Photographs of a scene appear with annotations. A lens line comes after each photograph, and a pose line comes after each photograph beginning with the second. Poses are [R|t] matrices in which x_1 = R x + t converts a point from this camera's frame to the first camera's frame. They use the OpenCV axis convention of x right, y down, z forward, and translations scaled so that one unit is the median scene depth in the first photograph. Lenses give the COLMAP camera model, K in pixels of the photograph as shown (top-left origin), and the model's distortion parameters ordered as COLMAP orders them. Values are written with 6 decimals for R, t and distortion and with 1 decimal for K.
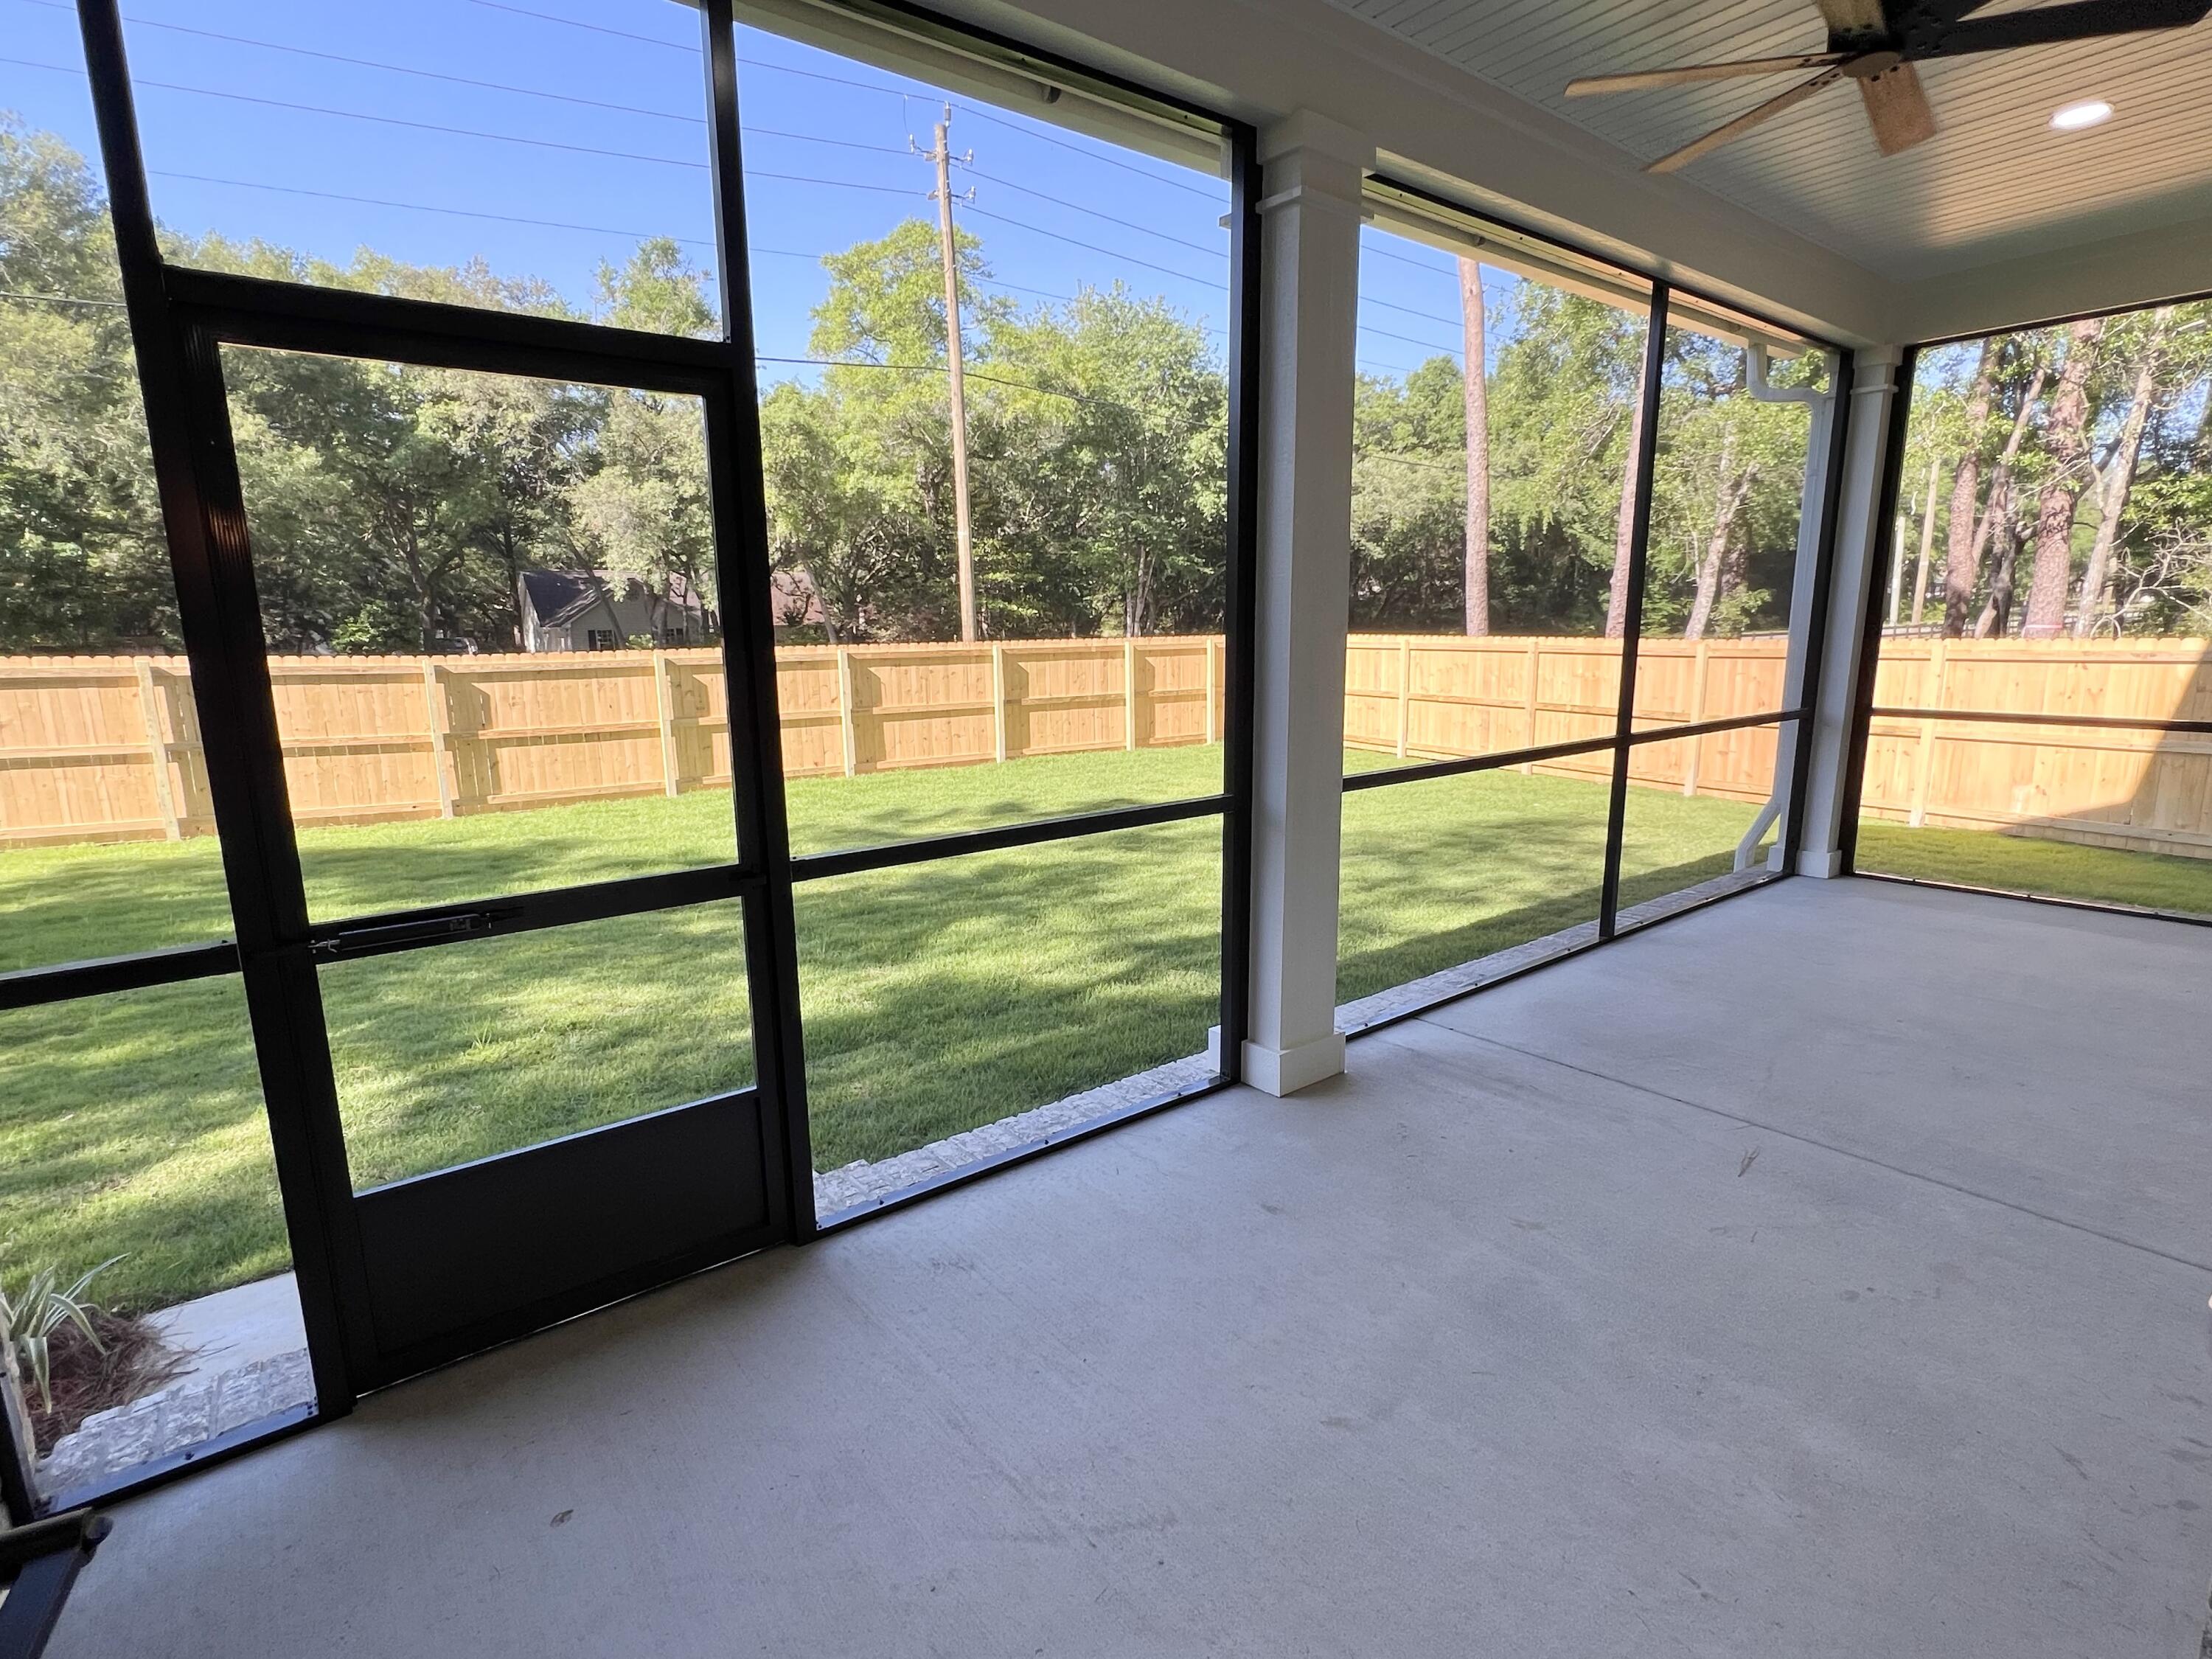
lens RADIAL K [[1081.4, 0, 1114.6], [0, 1081.4, 831.4], [0, 0, 1]] dist [-0.001408, 0.000177]
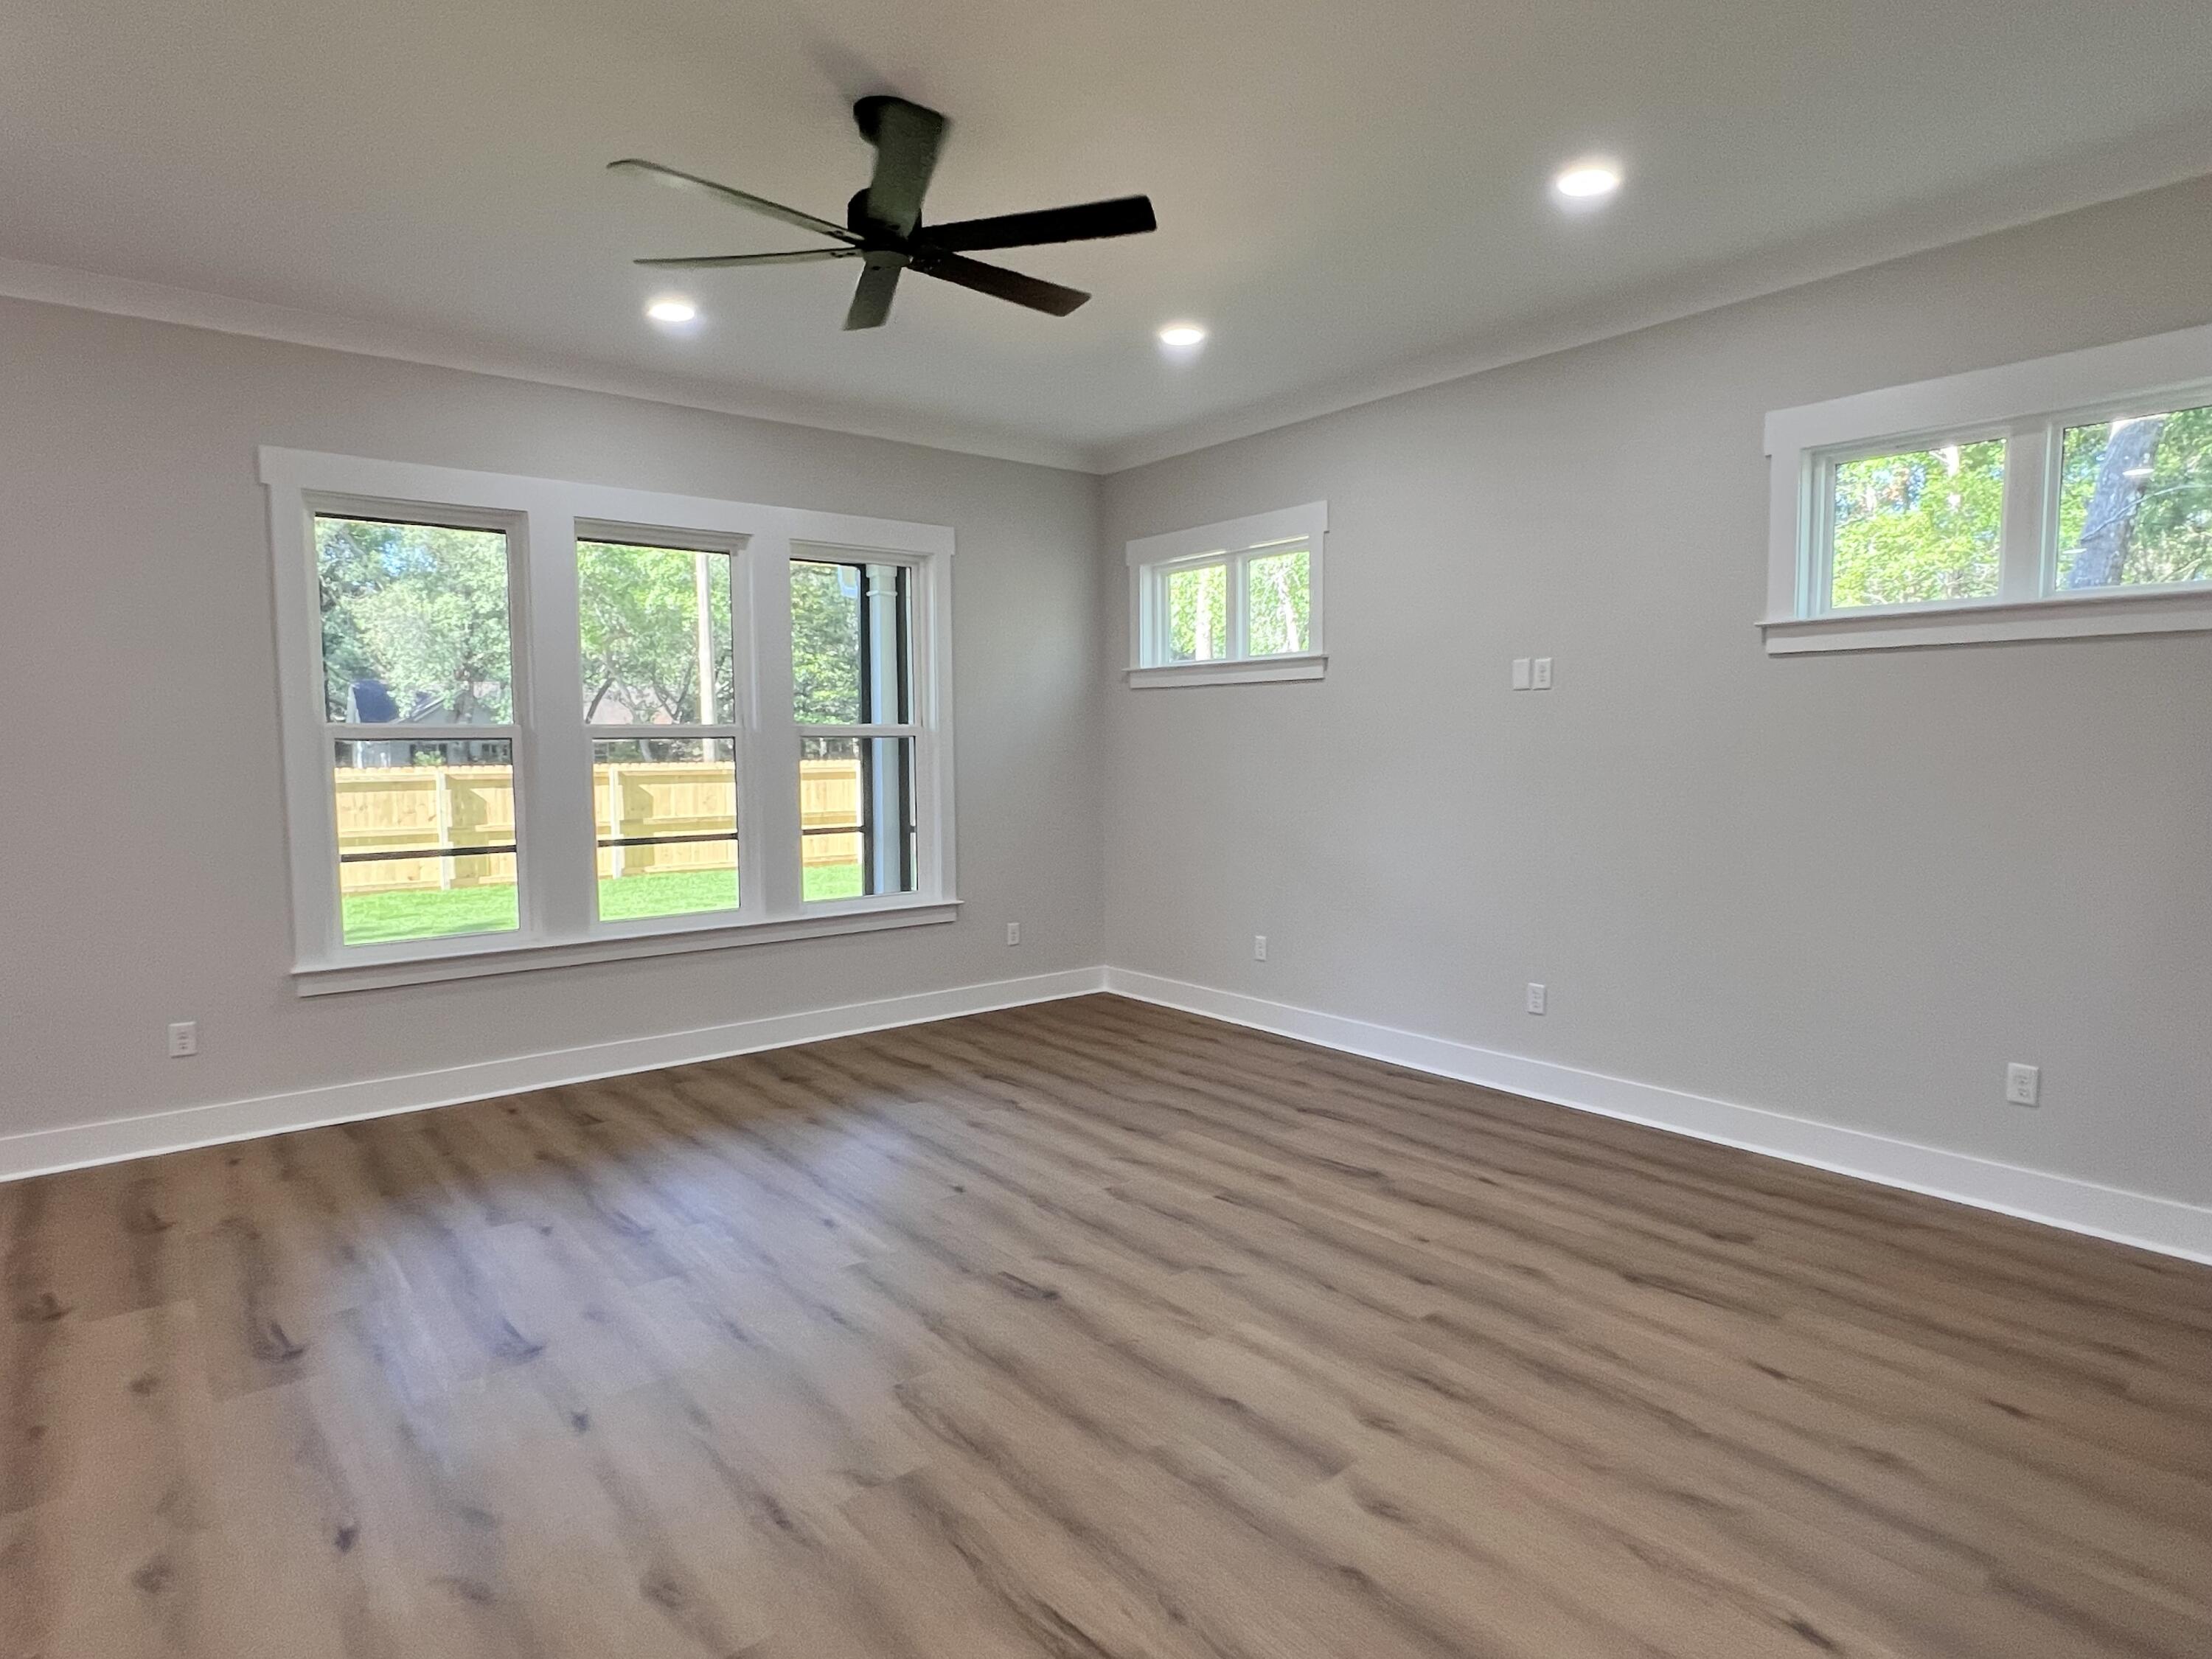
lens RADIAL K [[1225.4, 0, 1117.5], [0, 1225.4, 830.8], [0, 0, 1]] dist [-0.001096, -0.001068]
pose [[0.999591, 0.005111, 0.028148, 0.358695], [-0.001795, 0.993179, -0.116589, 0.028028], [-0.028552, 0.116491, 0.992781, -0.200435]]
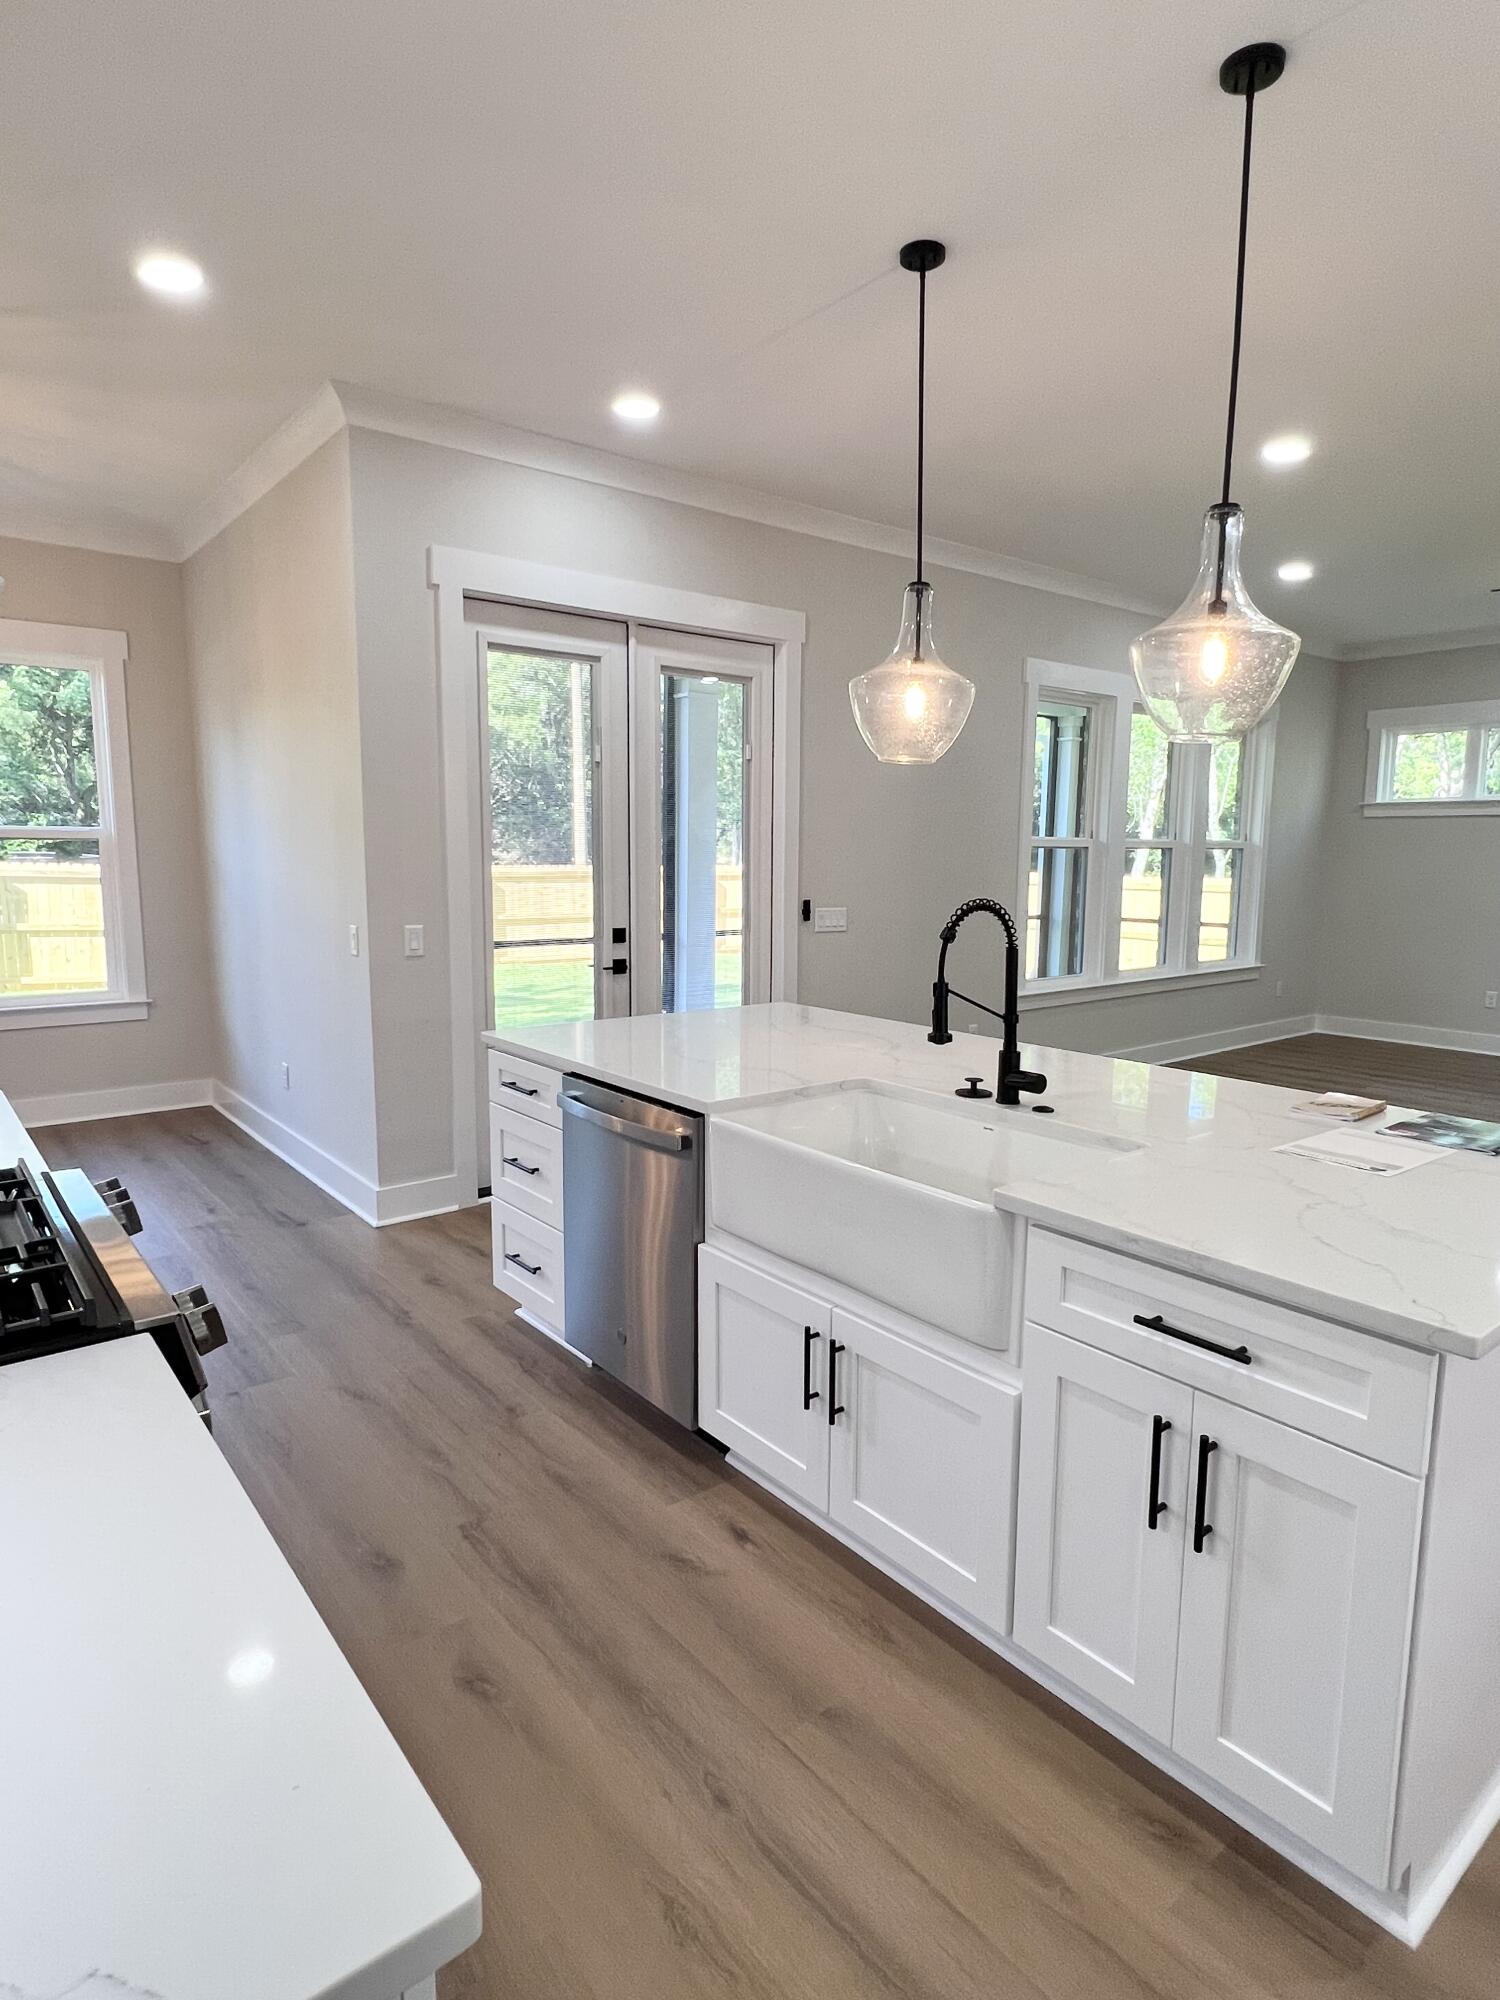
lens RADIAL K [[1108.0, 0, 750.0], [0, 1108.0, 1000.0], [0, 0, 1]] dist [-0.001096, -0.001068]
pose [[0.999725, 0.019939, 0.012349, 0.062845], [-0.019229, 0.998290, -0.055200, 0.055004], [-0.013429, 0.054947, 0.998399, -0.318707]]
